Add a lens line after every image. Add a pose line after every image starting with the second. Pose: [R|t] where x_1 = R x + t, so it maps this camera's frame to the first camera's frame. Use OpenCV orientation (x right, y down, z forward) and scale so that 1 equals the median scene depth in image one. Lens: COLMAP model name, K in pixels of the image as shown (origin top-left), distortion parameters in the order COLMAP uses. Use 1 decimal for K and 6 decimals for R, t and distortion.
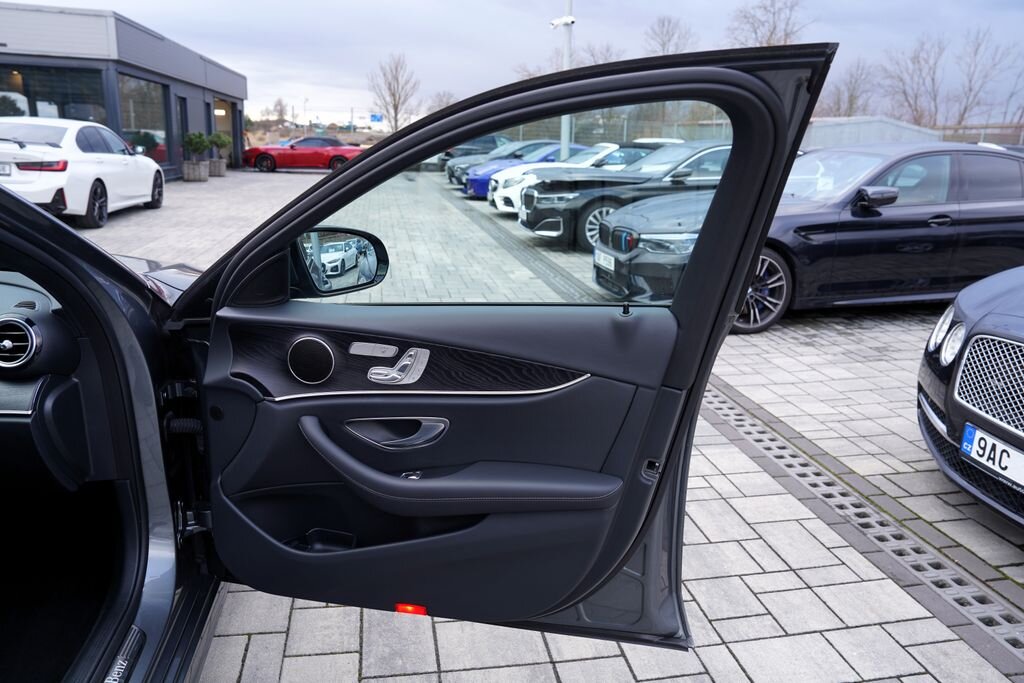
lens RADIAL K [[699.1, 0, 512.0], [0, 699.1, 341.5], [0, 0, 1]] dist [-0.094955, 0.065211]
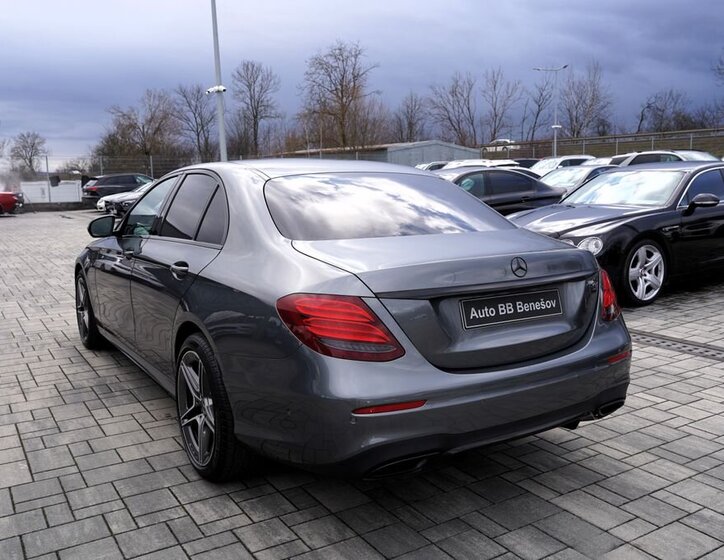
lens RADIAL K [[682.2, 0, 365.3], [0, 682.2, 274.9], [0, 0, 1]] dist [-0.082033, 0.138767]
pose [[0.928809, -0.104495, 0.355519, -0.136055], [0.149079, 0.983721, -0.100337, 0.054876], [-0.339247, 0.146195, 0.929268, -0.228276]]
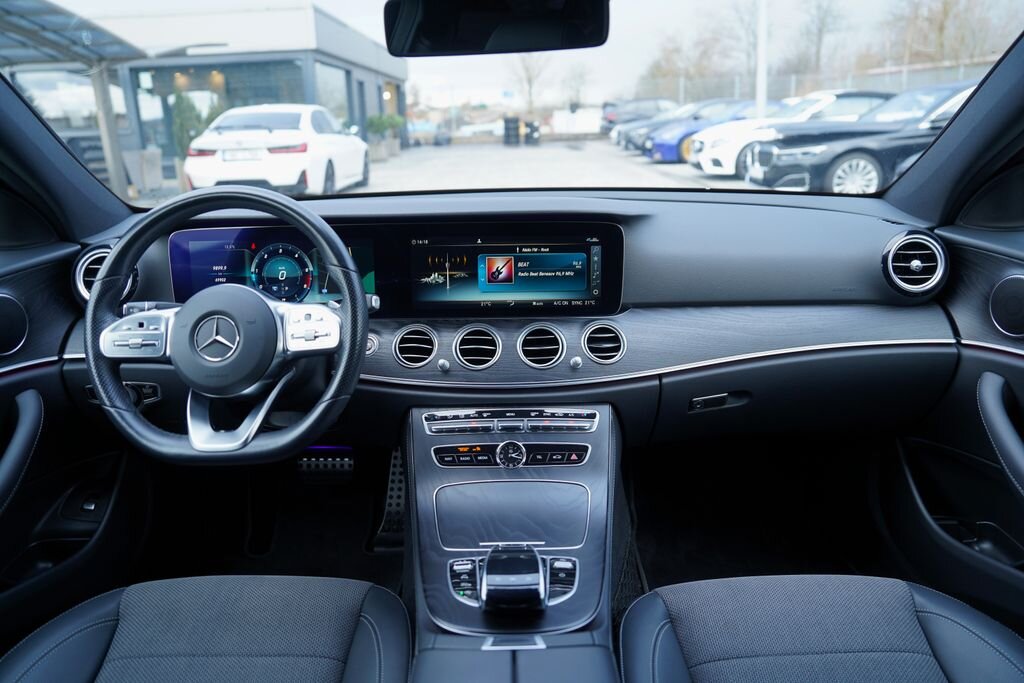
lens RADIAL K [[703.3, 0, 511.8], [0, 703.3, 321.9], [0, 0, 1]] dist [-0.087469, 0.062332]
pose [[0.981433, -0.017133, -0.191040, -0.073017], [0.019016, 0.999787, 0.008029, 0.003951], [0.190862, -0.011512, 0.981549, 0.001444]]
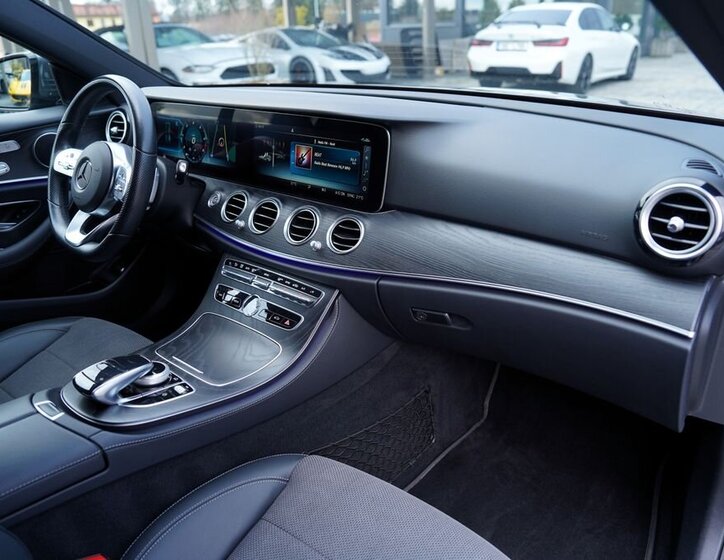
lens RADIAL K [[571.8, 0, 362.0], [0, 571.8, 280.0], [0, 0, 1]] dist [-0.098359, 0.077869]
pose [[0.646426, 0.250043, -0.720841, -0.036210], [-0.143343, 0.967752, 0.207145, -0.000852], [0.749391, -0.030576, 0.661422, 0.027001]]
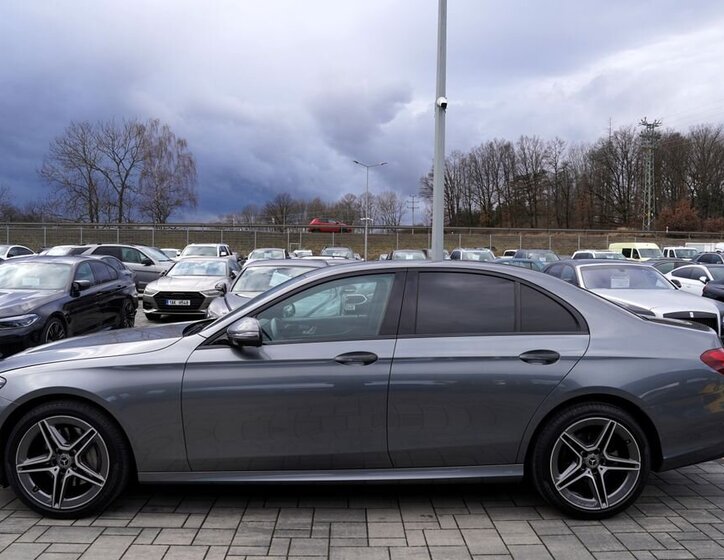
lens RADIAL K [[597.4, 0, 362.0], [0, 597.4, 280.0], [0, 0, 1]] dist [-0.057916, 0.009023]
pose [[0.156397, -0.064048, 0.985615, -0.309089], [0.263037, 0.964559, 0.020941, -0.014578], [-0.952025, 0.255978, 0.167701, -0.022469]]
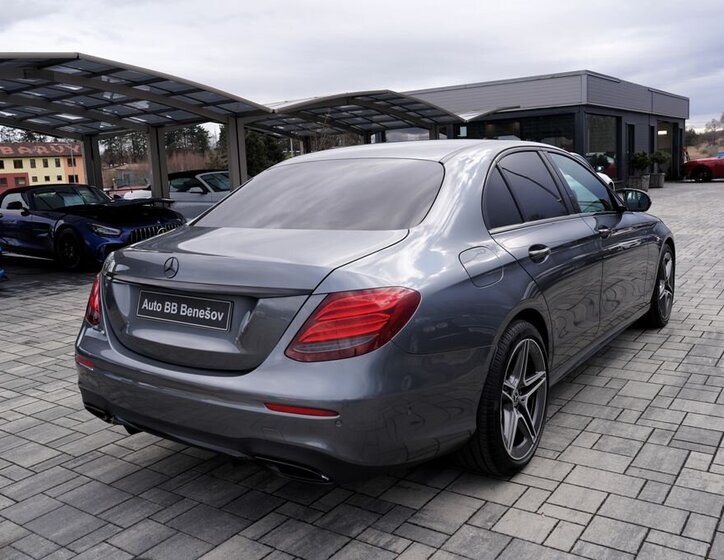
lens RADIAL K [[682.2, 0, 365.3], [0, 682.2, 274.9], [0, 0, 1]] dist [-0.082033, 0.138767]
pose [[0.694482, 0.036112, -0.718603, 0.077704], [-0.116569, 0.991192, -0.062846, 0.049111], [0.710005, 0.127413, 0.692575, -0.172539]]
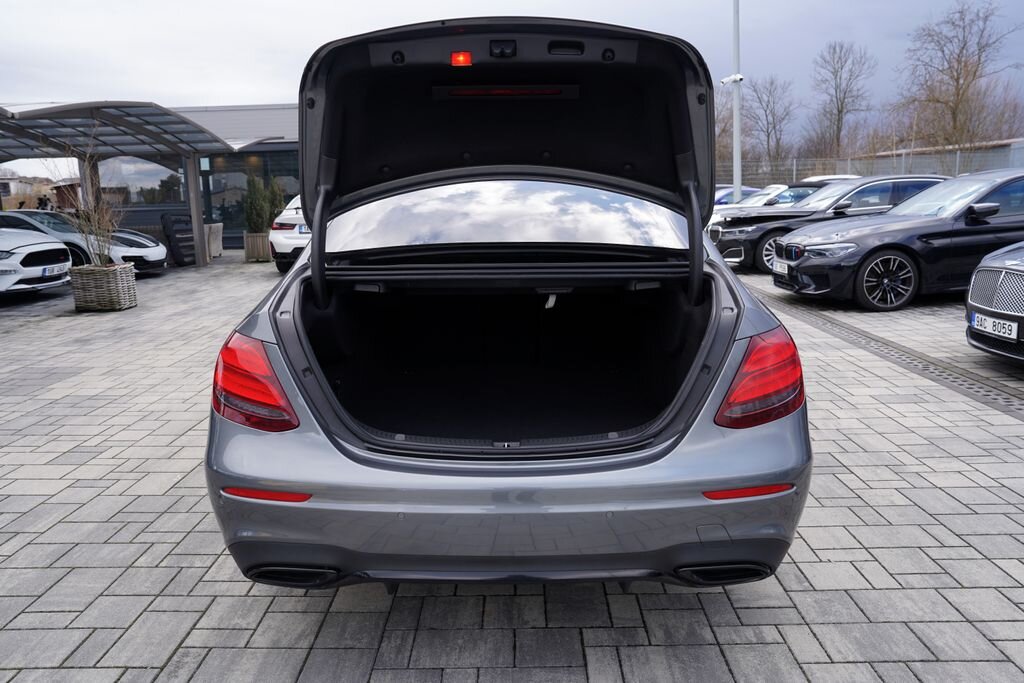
lens RADIAL K [[770.5, 0, 512.0], [0, 770.5, 341.5], [0, 0, 1]] dist [-0.085314, 0.093947]
pose [[0.979036, -0.024273, -0.202234, -0.030502], [0.006498, 0.996091, -0.088098, 0.055529], [0.203582, 0.084937, 0.975367, -0.205226]]
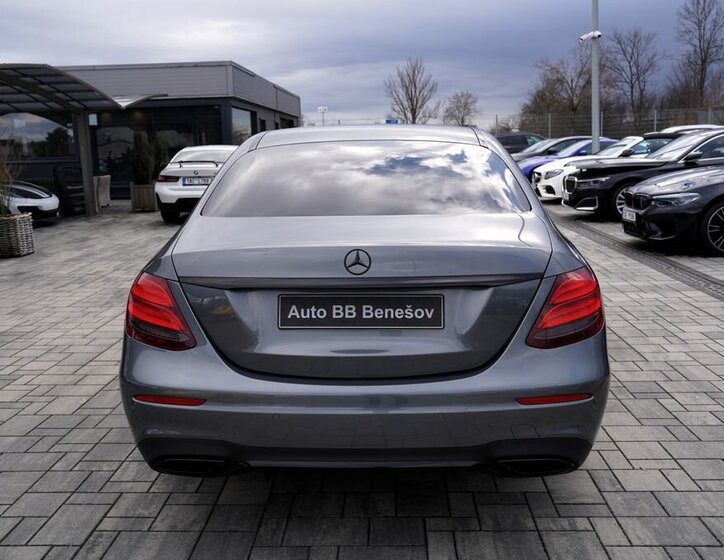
lens RADIAL K [[738.1, 0, 362.0], [0, 738.1, 280.0], [0, 0, 1]] dist [-0.013196, 0.029446]
pose [[0.972713, -0.026805, -0.230460, -0.022459], [0.004305, 0.995218, -0.097585, 0.059033], [0.231974, 0.093930, 0.968176, -0.227005]]
